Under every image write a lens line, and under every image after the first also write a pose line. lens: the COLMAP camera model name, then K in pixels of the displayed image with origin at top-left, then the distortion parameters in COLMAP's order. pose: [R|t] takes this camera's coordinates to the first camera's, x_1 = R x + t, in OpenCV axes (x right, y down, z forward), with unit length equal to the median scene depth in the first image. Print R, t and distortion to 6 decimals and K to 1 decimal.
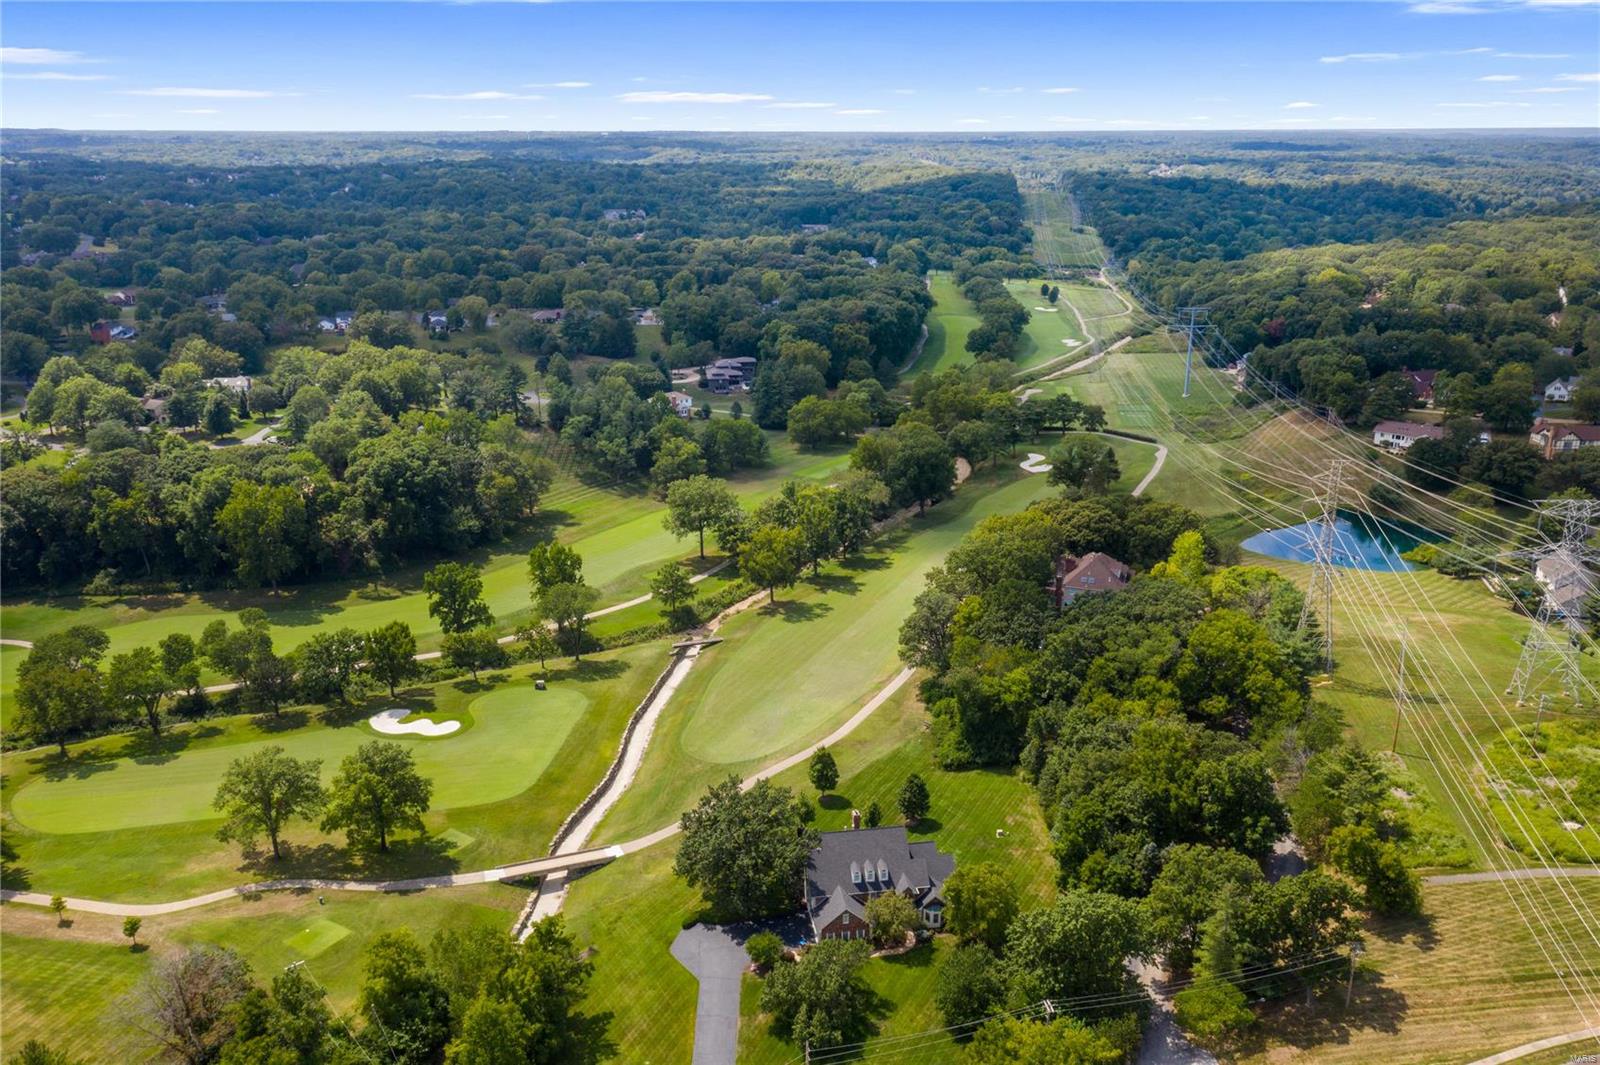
lens RADIAL K [[1271.7, 0, 791.0], [0, 1271.7, 534.5], [0, 0, 1]] dist [-0.008183, 0.015491]
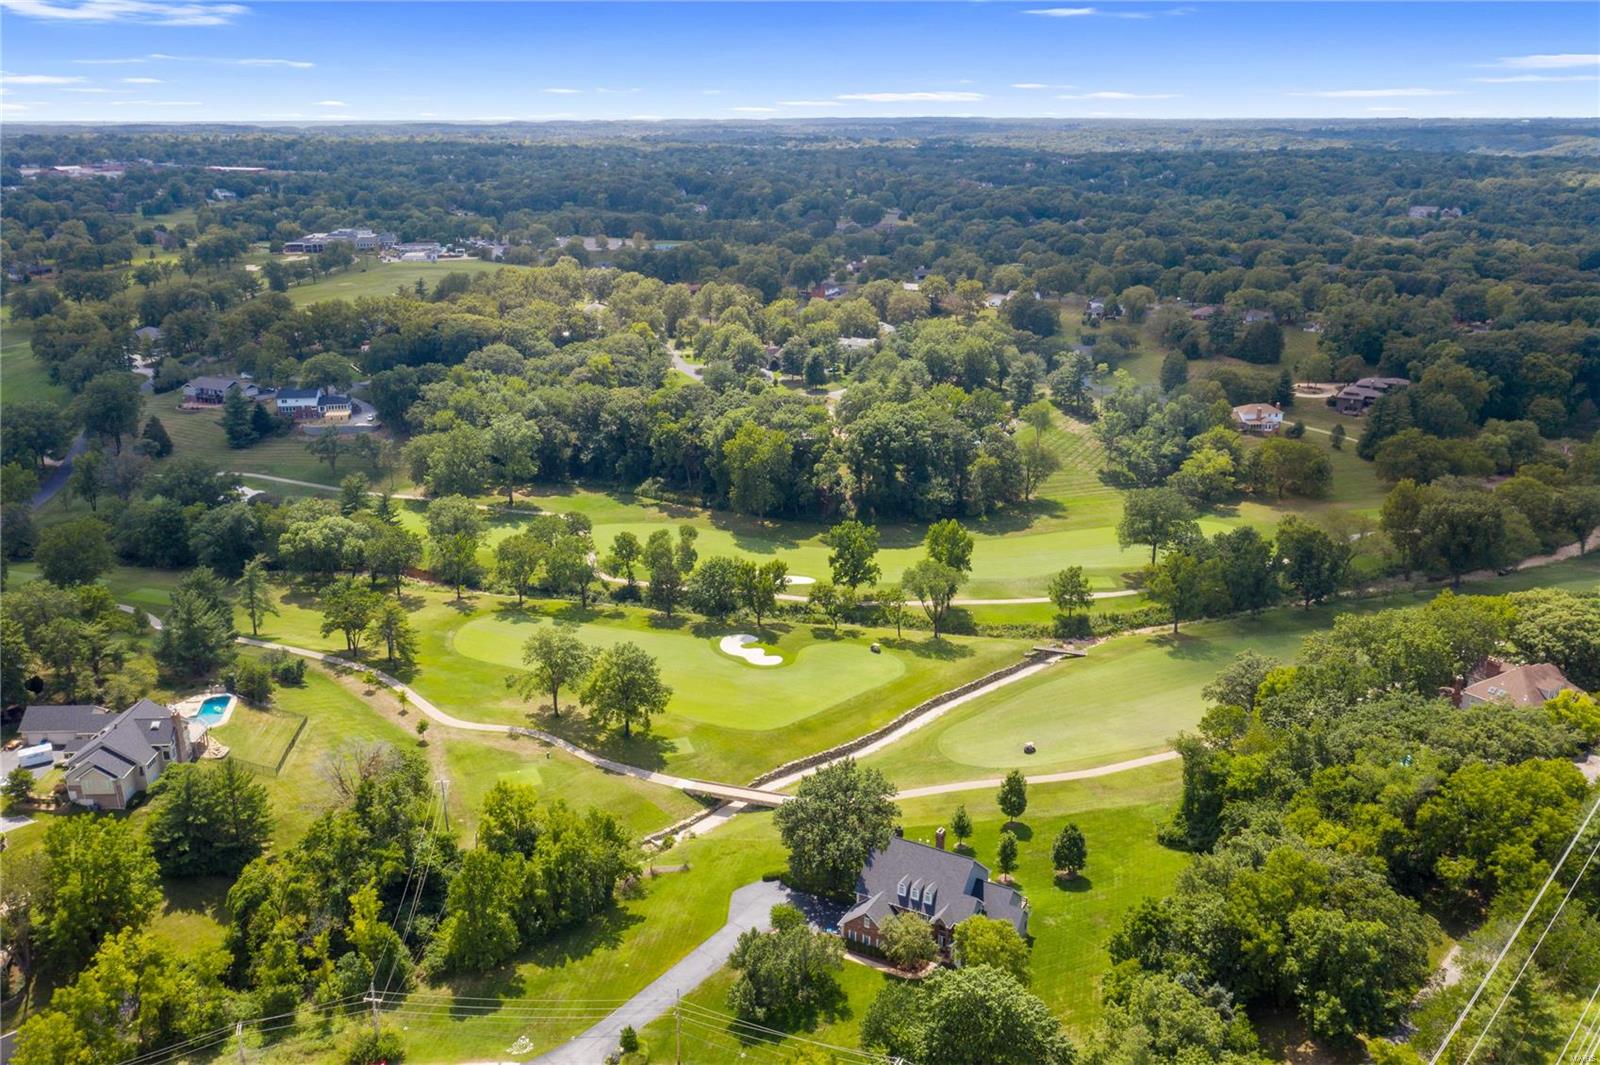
lens RADIAL K [[1271.7, 0, 765.7], [0, 1271.7, 524.9], [0, 0, 1]] dist [-0.008183, 0.015491]
pose [[0.782239, 0.188844, -0.593667, 0.438481], [-0.187516, 0.980129, 0.064697, -0.042186], [0.594088, 0.060714, 0.802106, 0.124107]]
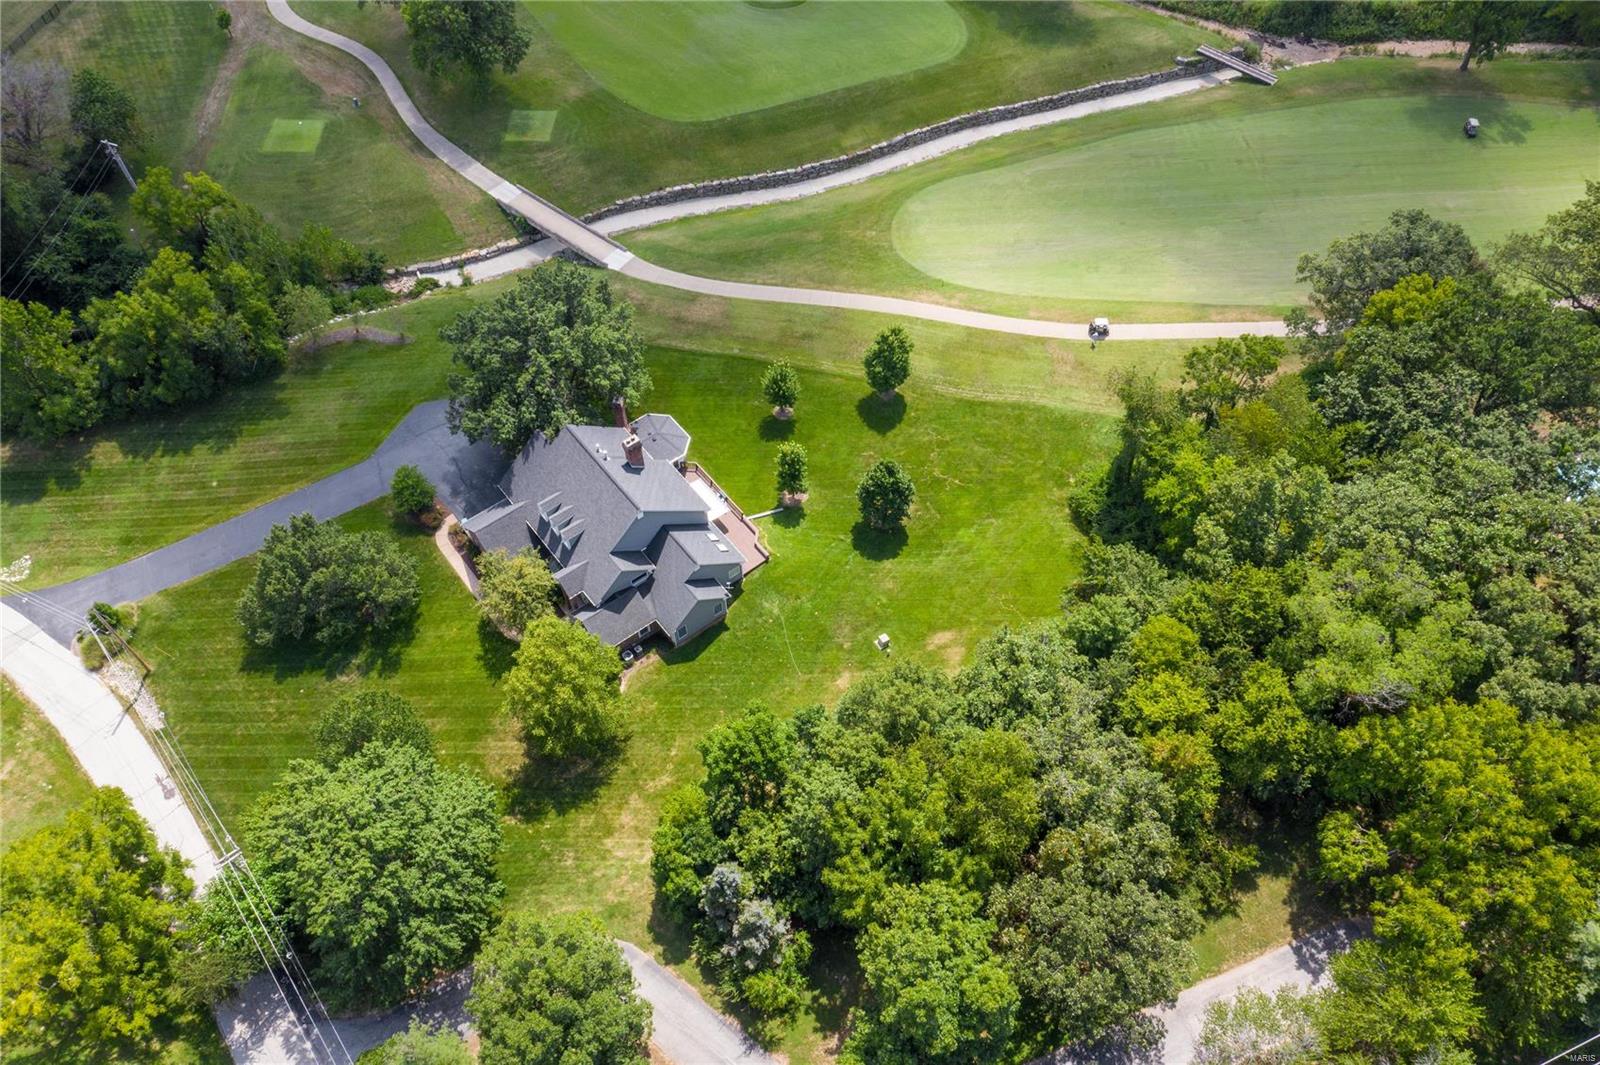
lens RADIAL K [[1271.7, 0, 791.8], [0, 1271.7, 539.9], [0, 0, 1]] dist [-0.008183, 0.015491]
pose [[0.505396, 0.694649, -0.511896, 0.372048], [-0.261710, 0.688691, 0.676175, -0.139275], [0.822242, -0.207768, 0.529858, 0.689456]]
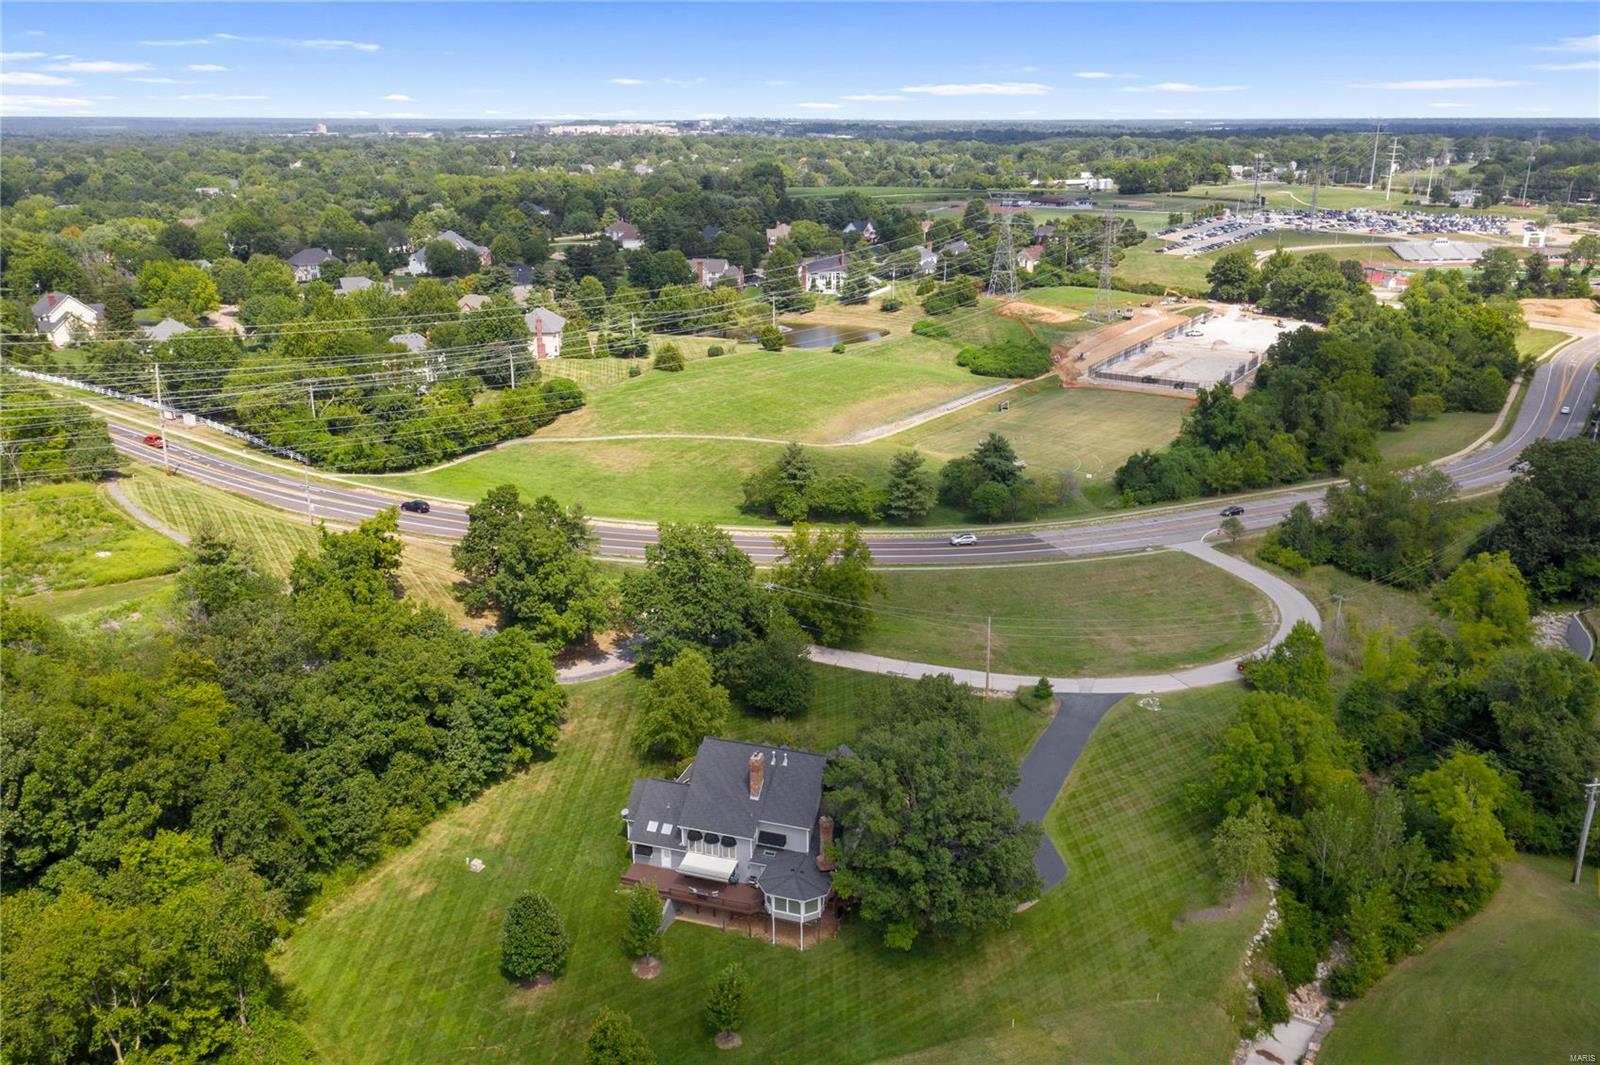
lens RADIAL K [[1271.7, 0, 801.4], [0, 1271.7, 532.0], [0, 0, 1]] dist [-0.008183, 0.015491]
pose [[-0.904780, -0.130508, 0.405390, -0.195807], [0.138388, 0.810136, 0.569674, -0.181324], [-0.402768, 0.571531, -0.714934, 1.259458]]
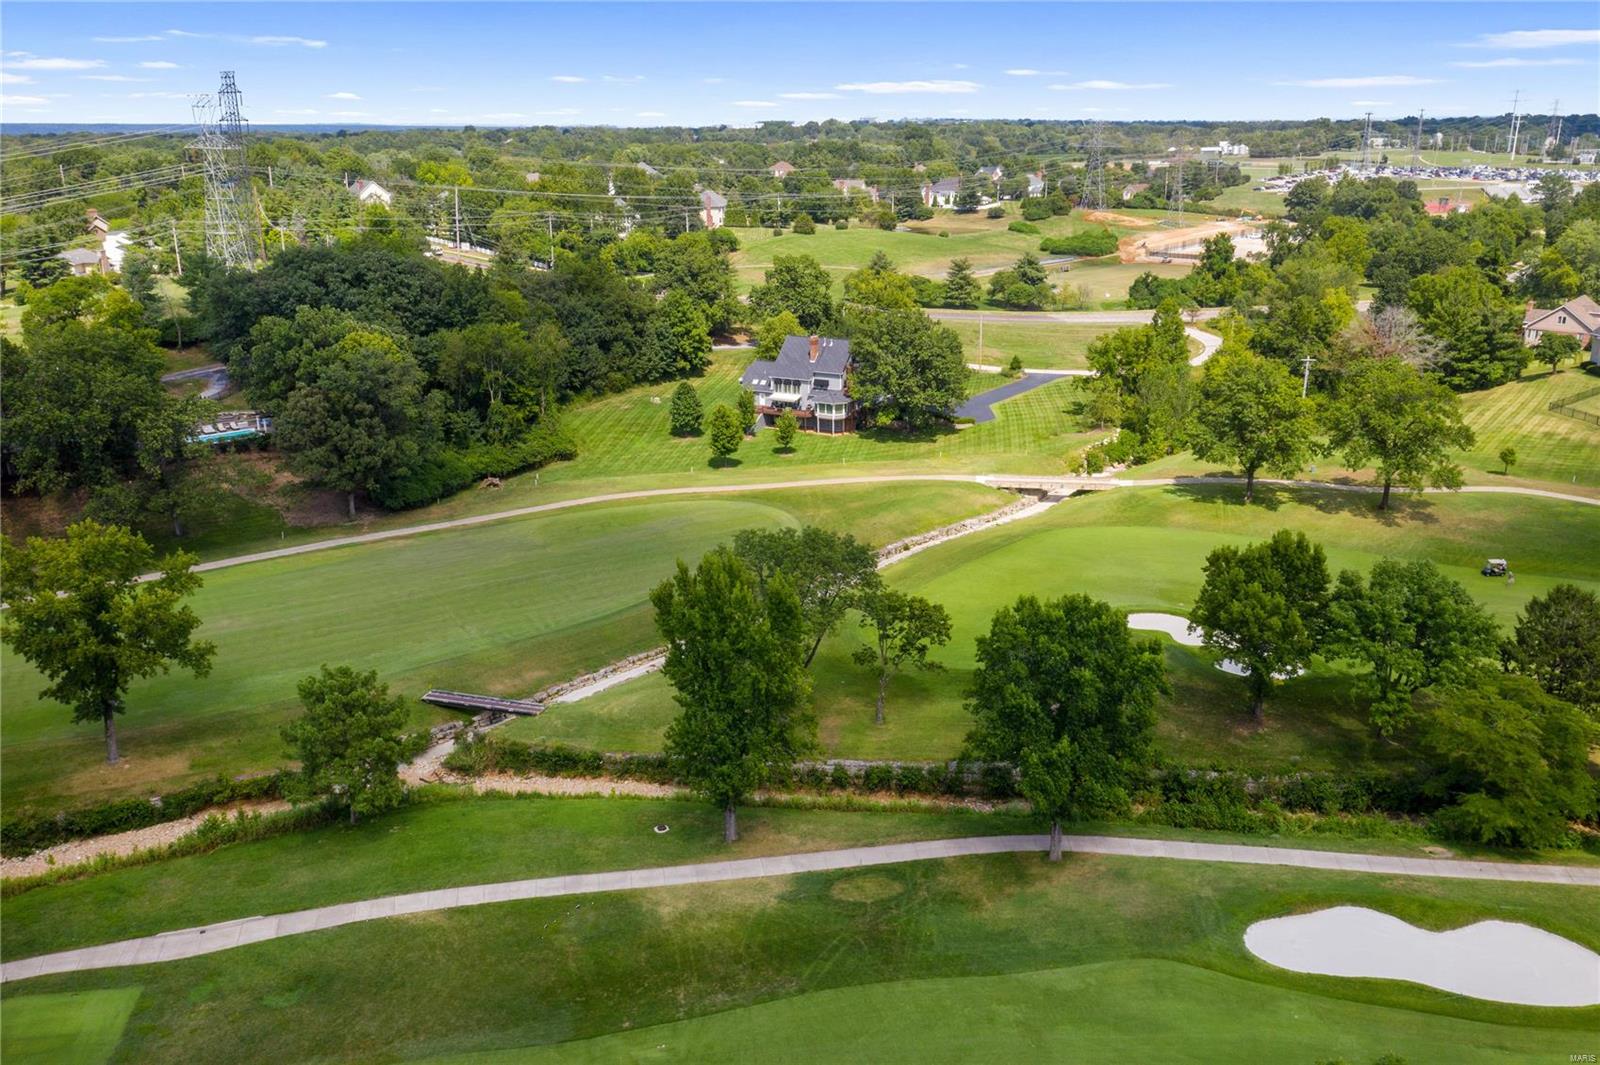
lens RADIAL K [[1271.7, 0, 800.6], [0, 1271.7, 533.8], [0, 0, 1]] dist [-0.008183, 0.015491]
pose [[-0.838670, -0.159675, 0.520708, -0.491258], [0.183094, 0.817758, 0.545663, -0.200295], [-0.512942, 0.552969, -0.656594, 1.658946]]
